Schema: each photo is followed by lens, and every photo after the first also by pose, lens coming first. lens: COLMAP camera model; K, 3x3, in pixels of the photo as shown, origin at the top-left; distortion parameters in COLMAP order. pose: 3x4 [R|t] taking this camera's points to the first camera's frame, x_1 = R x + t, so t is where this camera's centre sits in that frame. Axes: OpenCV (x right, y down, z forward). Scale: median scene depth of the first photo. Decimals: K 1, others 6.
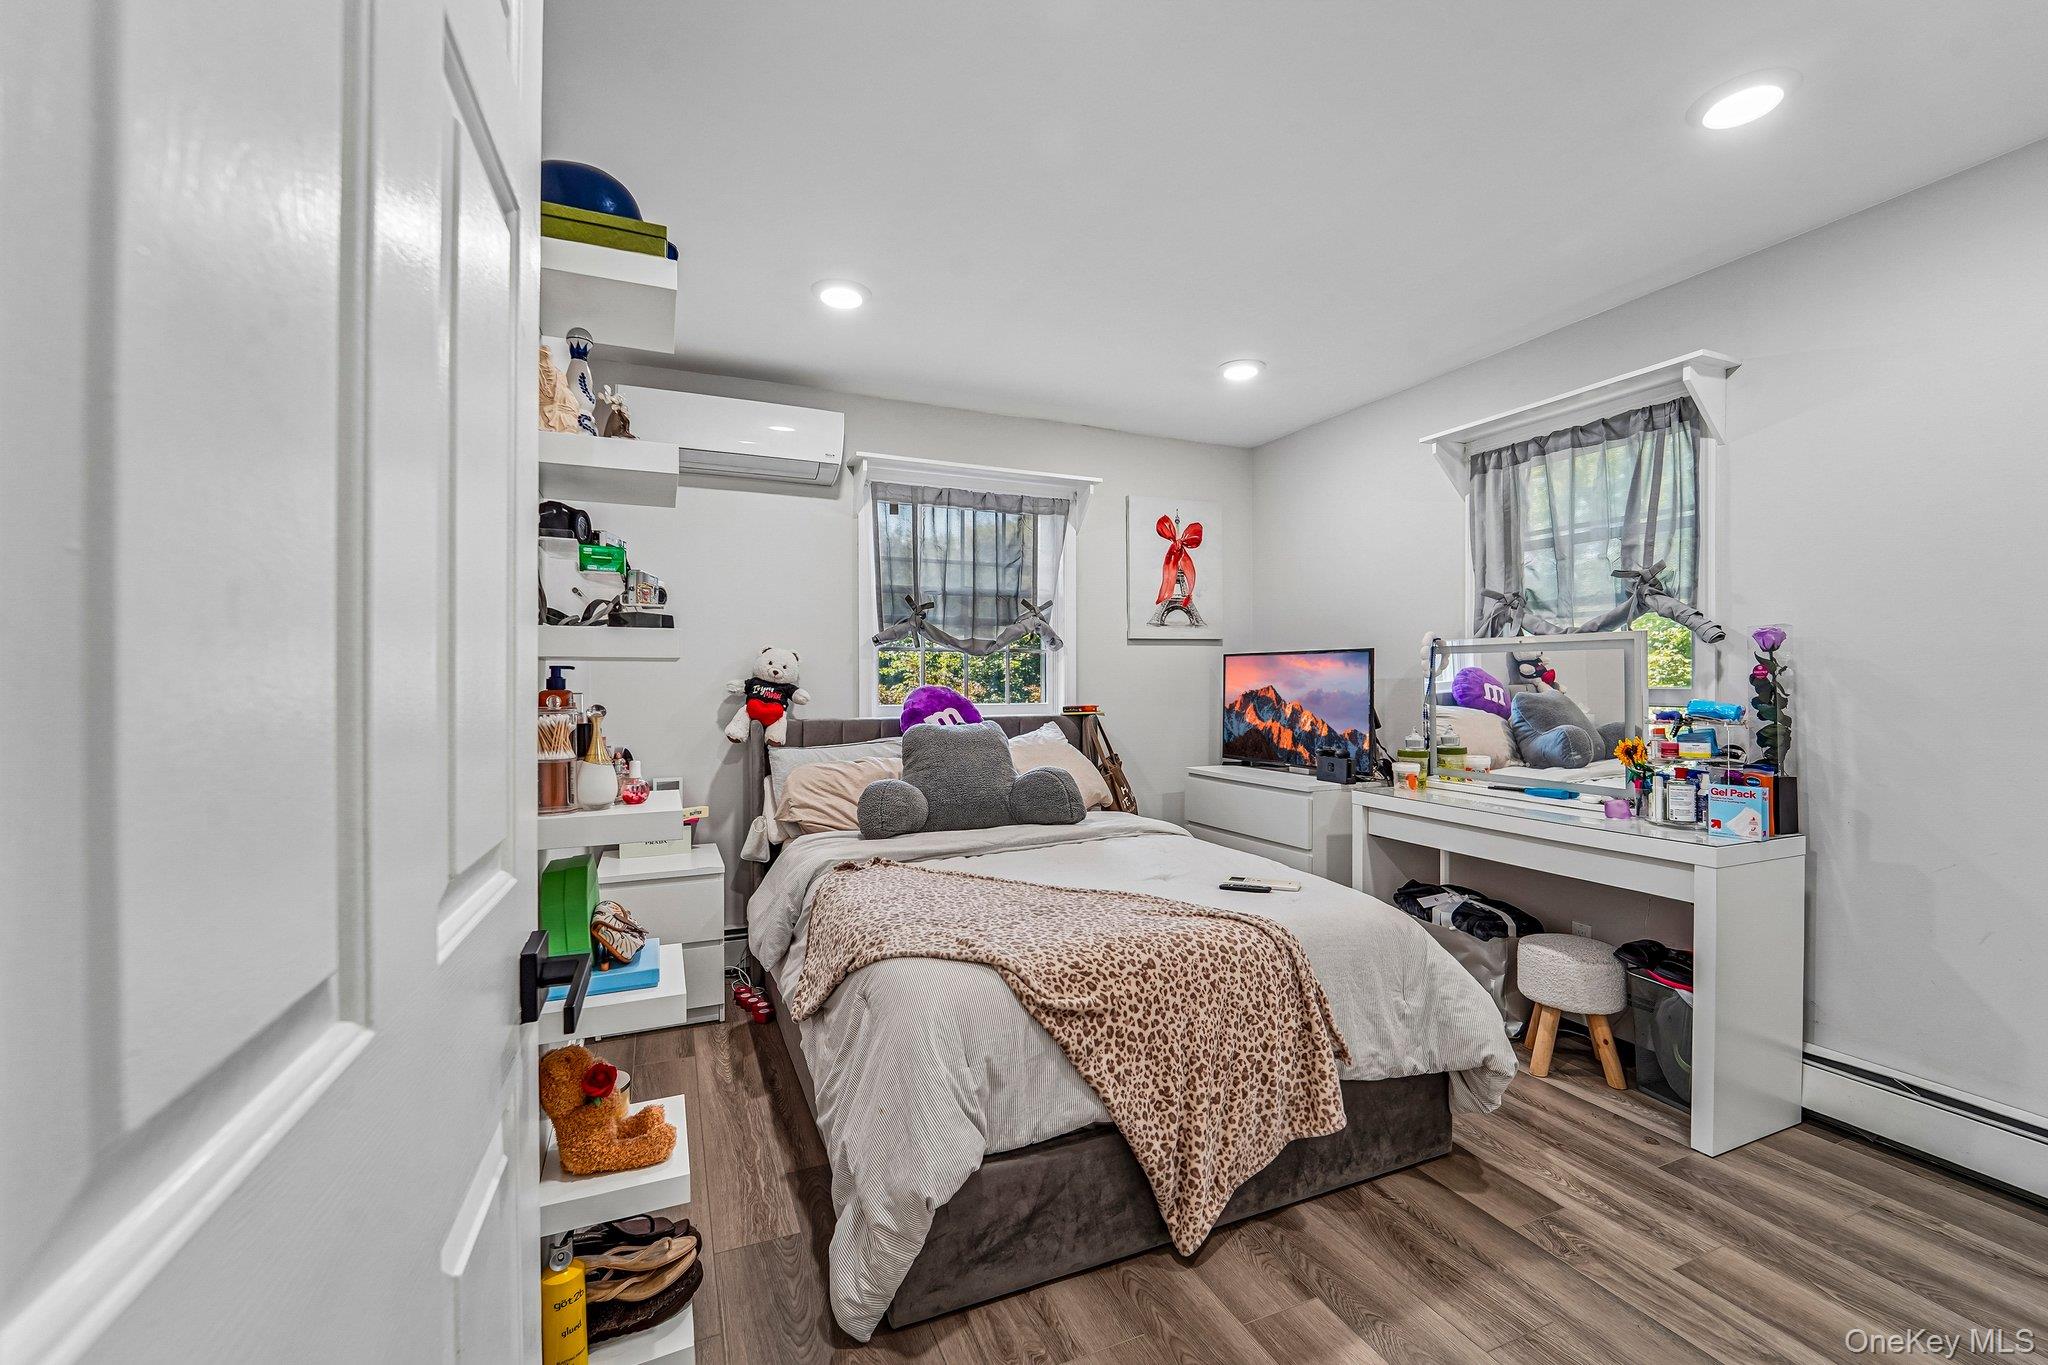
lens RADIAL K [[862.7, 0, 987.2], [0, 862.7, 680.0], [0, 0, 1]] dist [-0.023551, 0.003432]
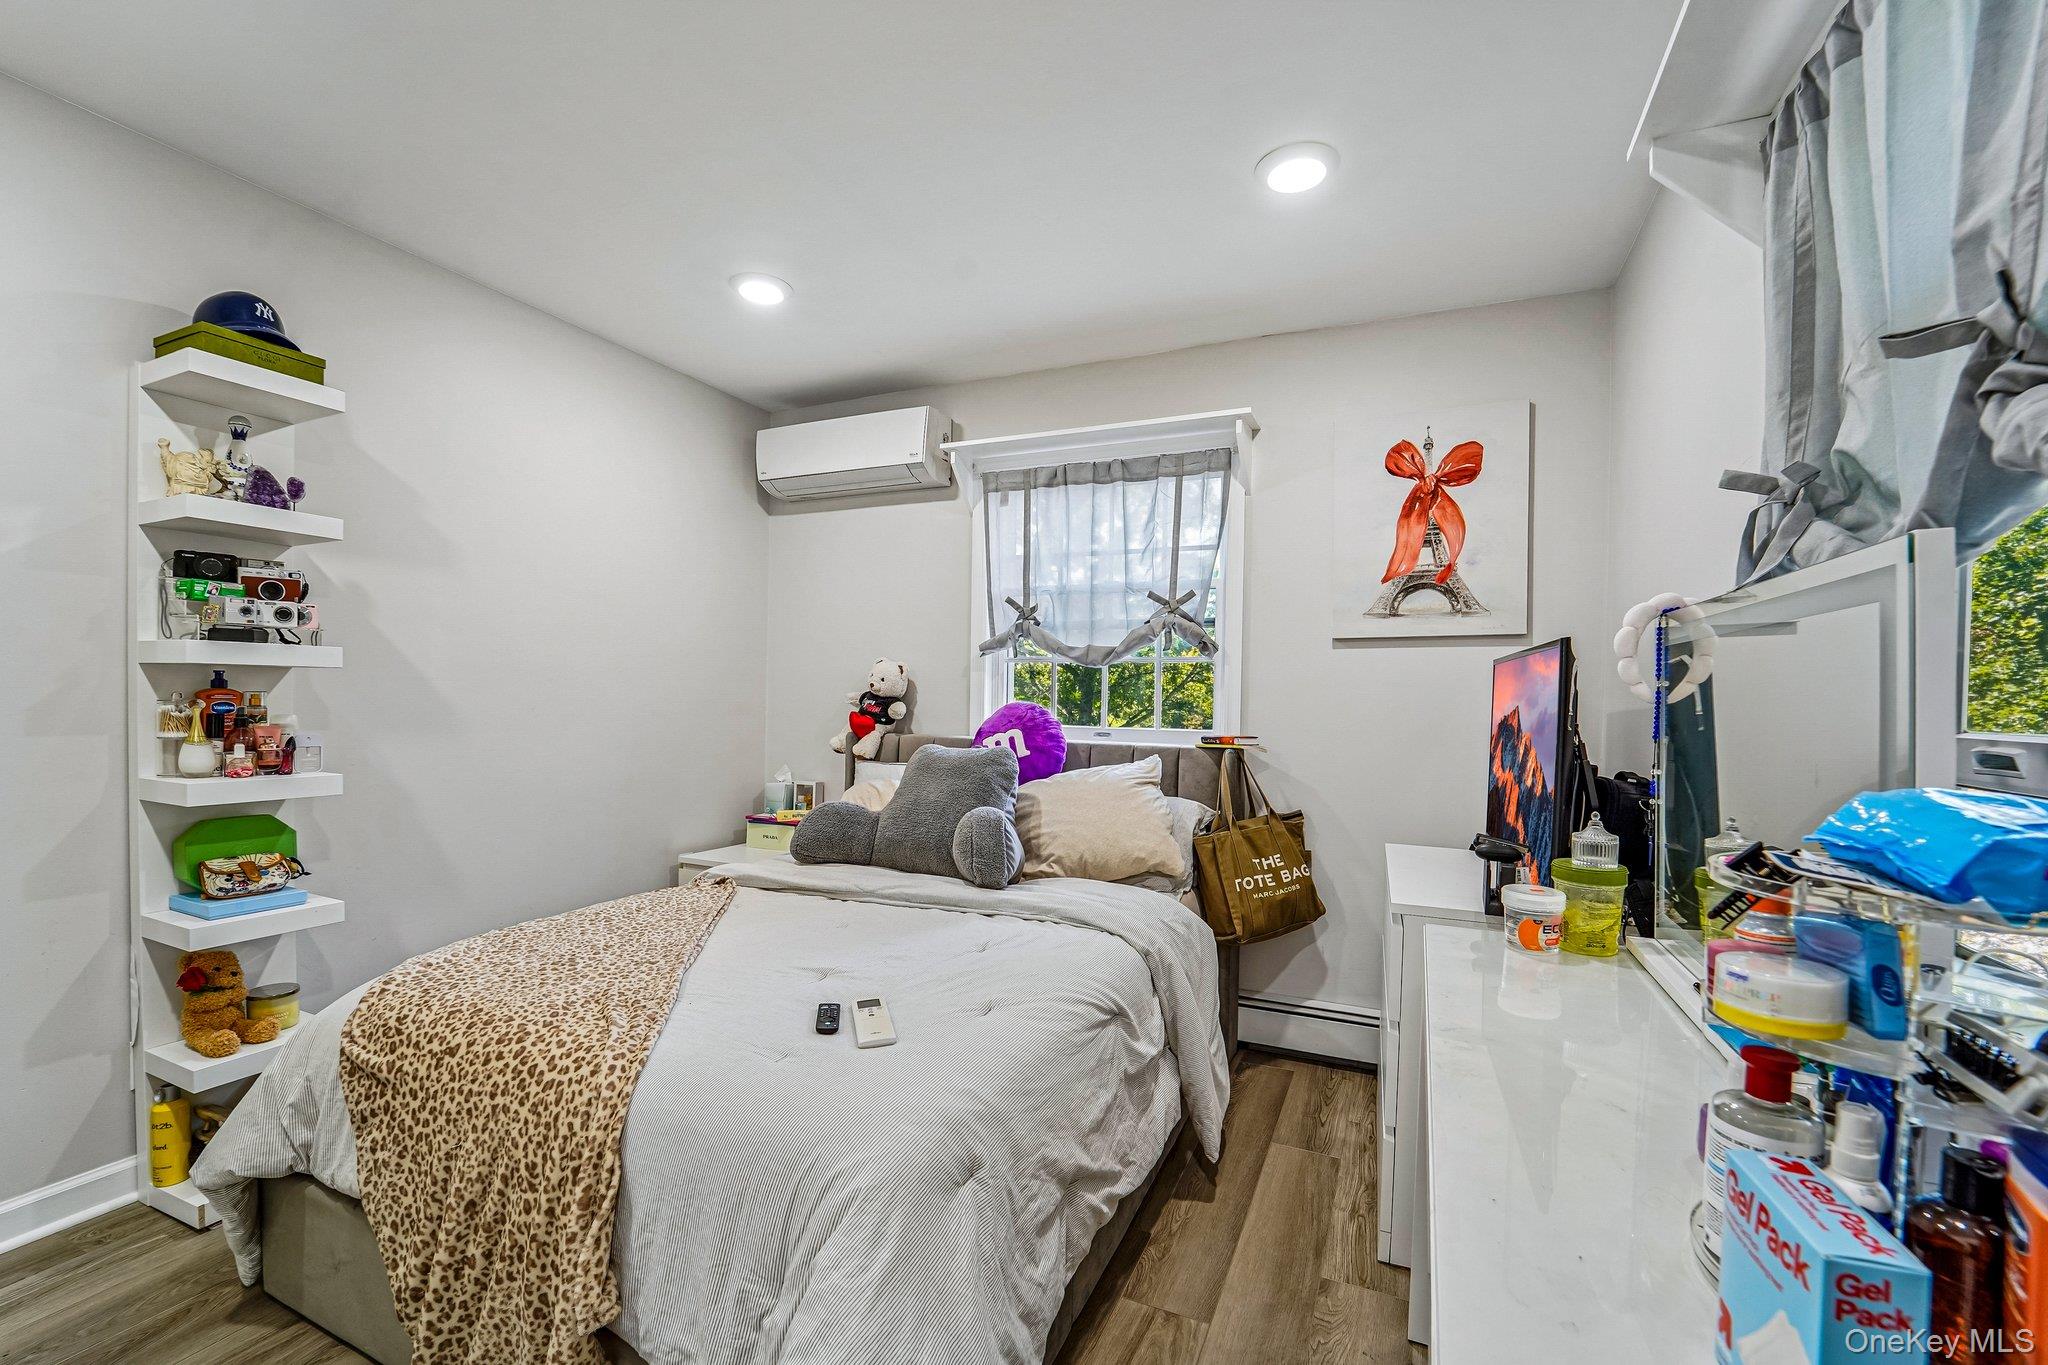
lens RADIAL K [[862.7, 0, 987.2], [0, 862.7, 680.0], [0, 0, 1]] dist [-0.023551, 0.003432]
pose [[0.661432, 0.003400, -0.749998, 0.586097], [-0.016266, 0.999820, -0.009812, -0.006777], [0.749829, 0.018689, 0.661368, 0.445898]]
